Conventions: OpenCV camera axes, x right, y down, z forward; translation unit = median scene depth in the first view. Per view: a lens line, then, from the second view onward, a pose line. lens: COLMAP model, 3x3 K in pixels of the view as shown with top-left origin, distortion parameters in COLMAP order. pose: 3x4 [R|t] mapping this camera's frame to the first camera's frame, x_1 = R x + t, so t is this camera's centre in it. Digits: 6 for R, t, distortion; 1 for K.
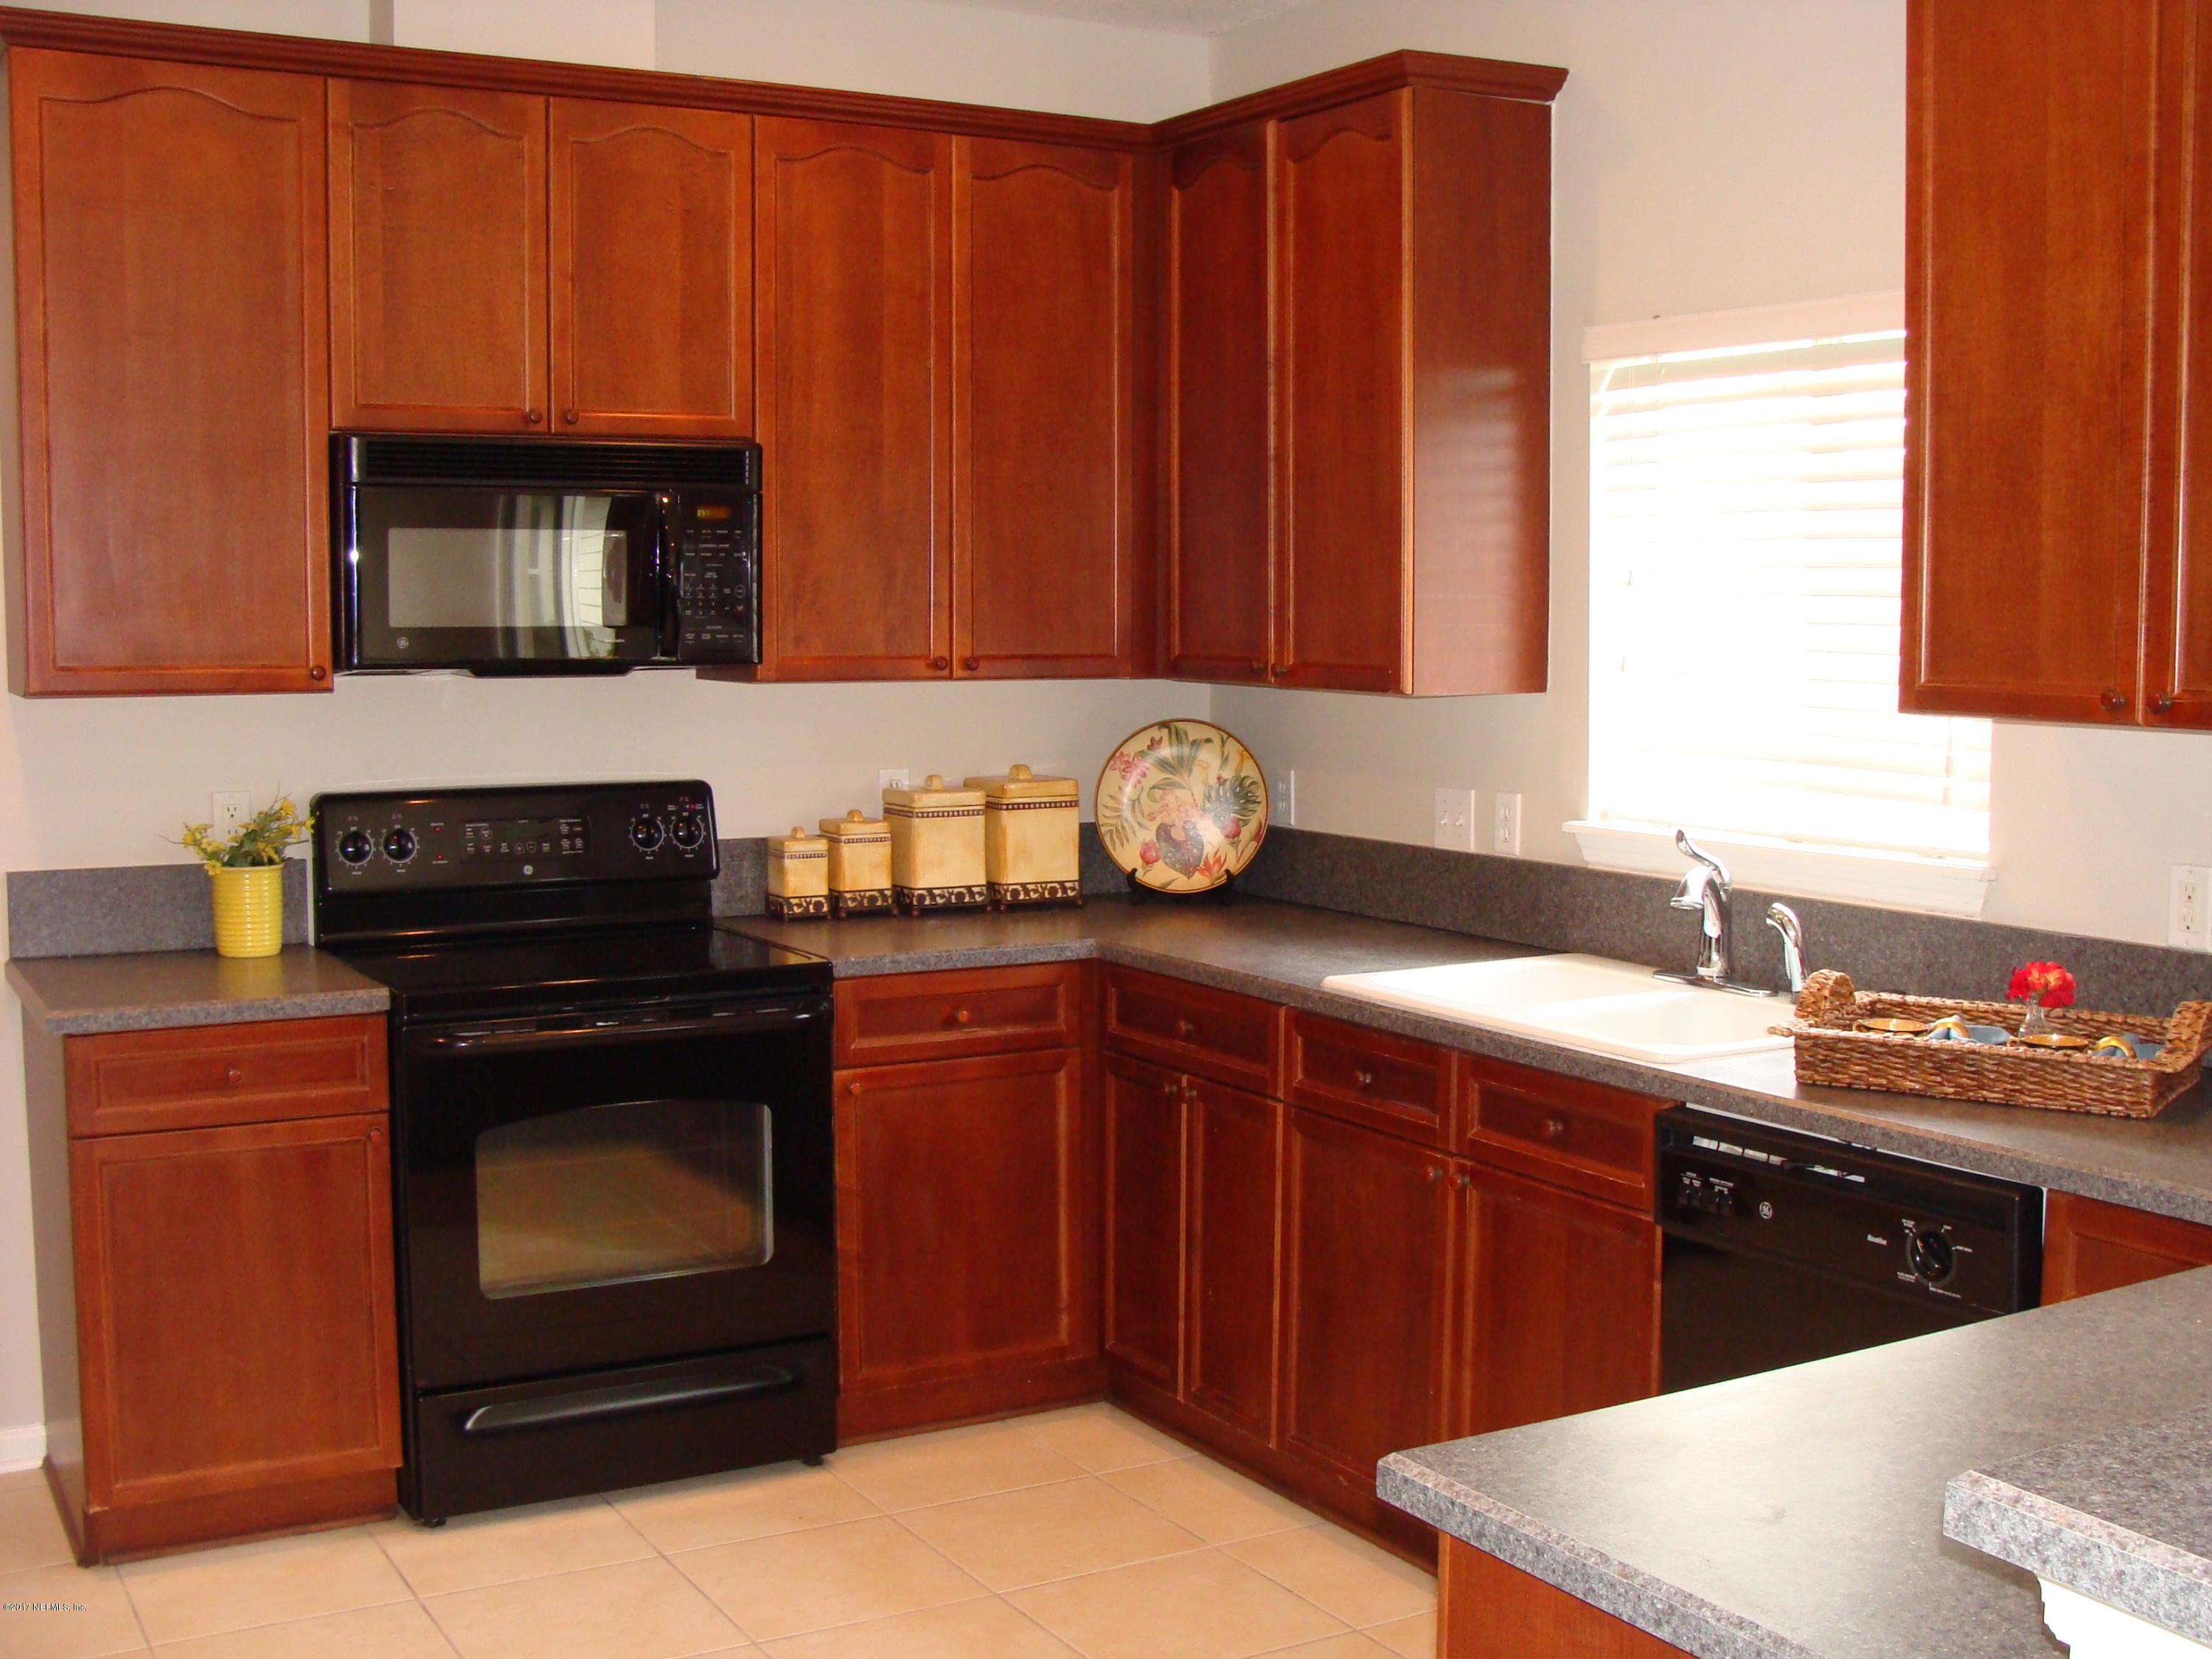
lens RADIAL K [[2456.7, 0, 1134.0], [0, 2456.7, 874.4], [0, 0, 1]] dist [-0.202809, 0.239250]
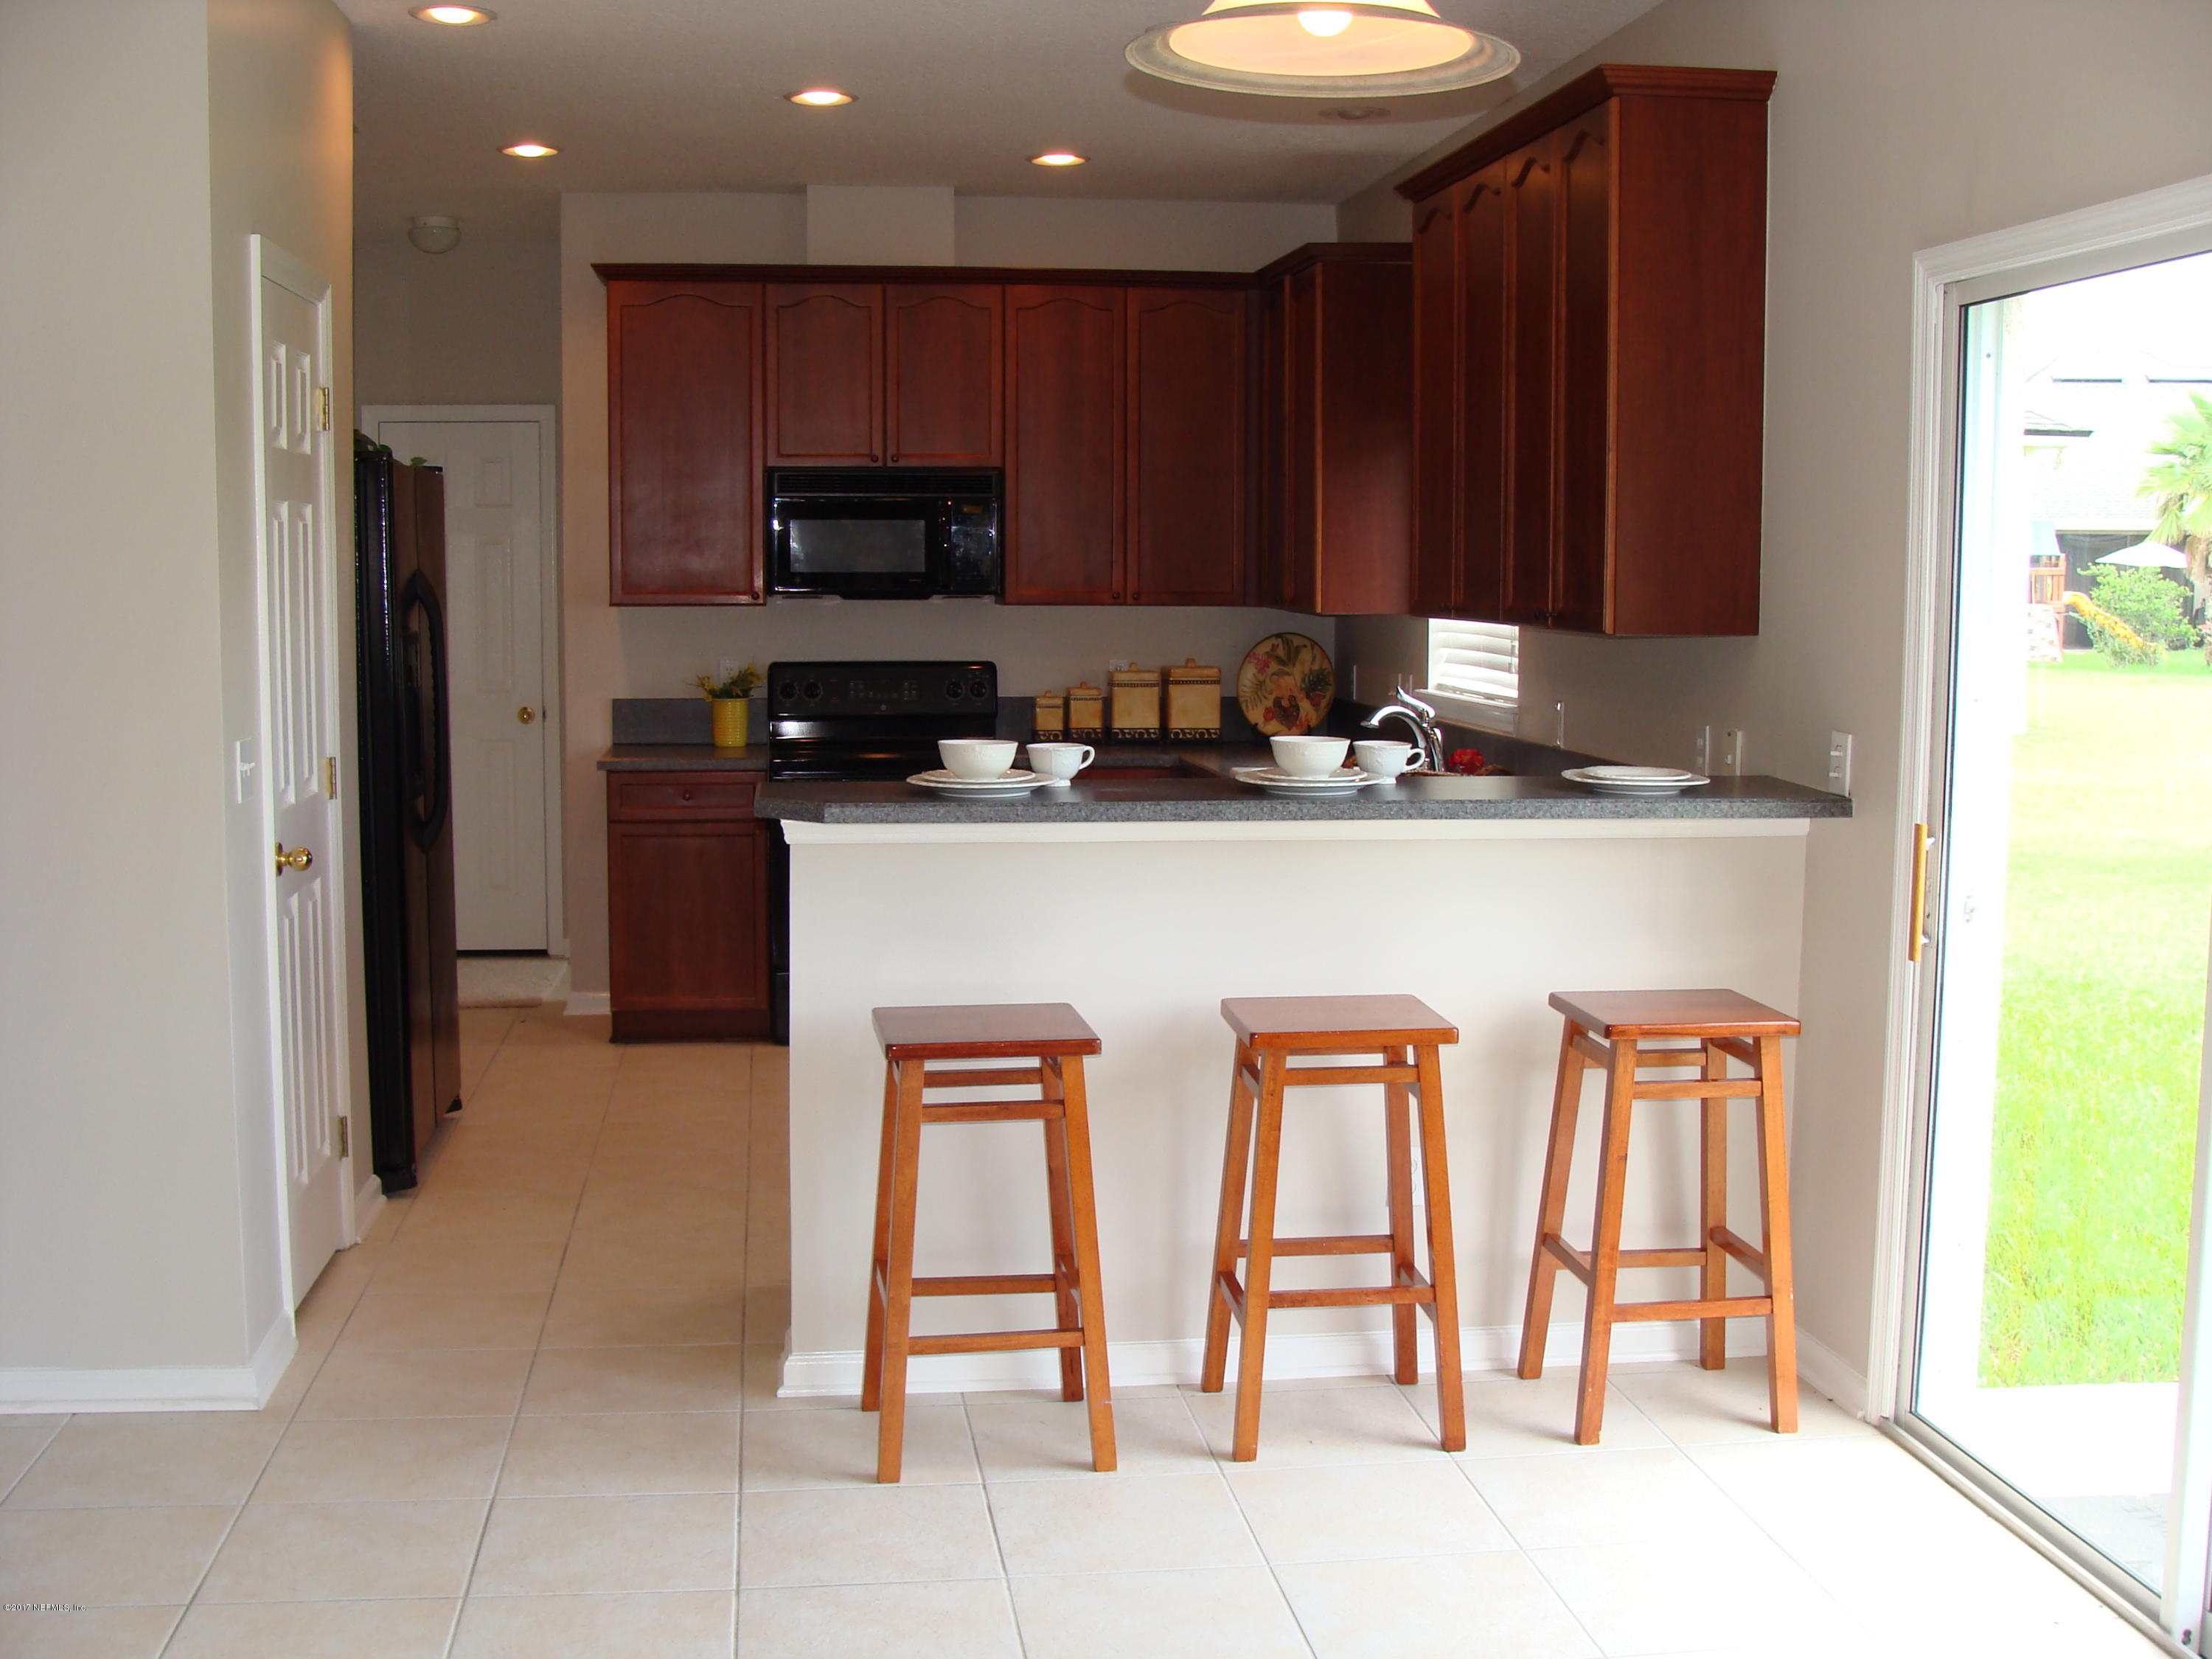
lens RADIAL K [[2456.7, 0, 1134.0], [0, 2456.7, 874.4], [0, 0, 1]] dist [-0.202809, 0.239250]
pose [[0.926238, 0.047080, -0.373988, 0.615520], [-0.041903, 0.998880, 0.021966, 0.074999], [0.374604, -0.004675, 0.927173, -0.624828]]
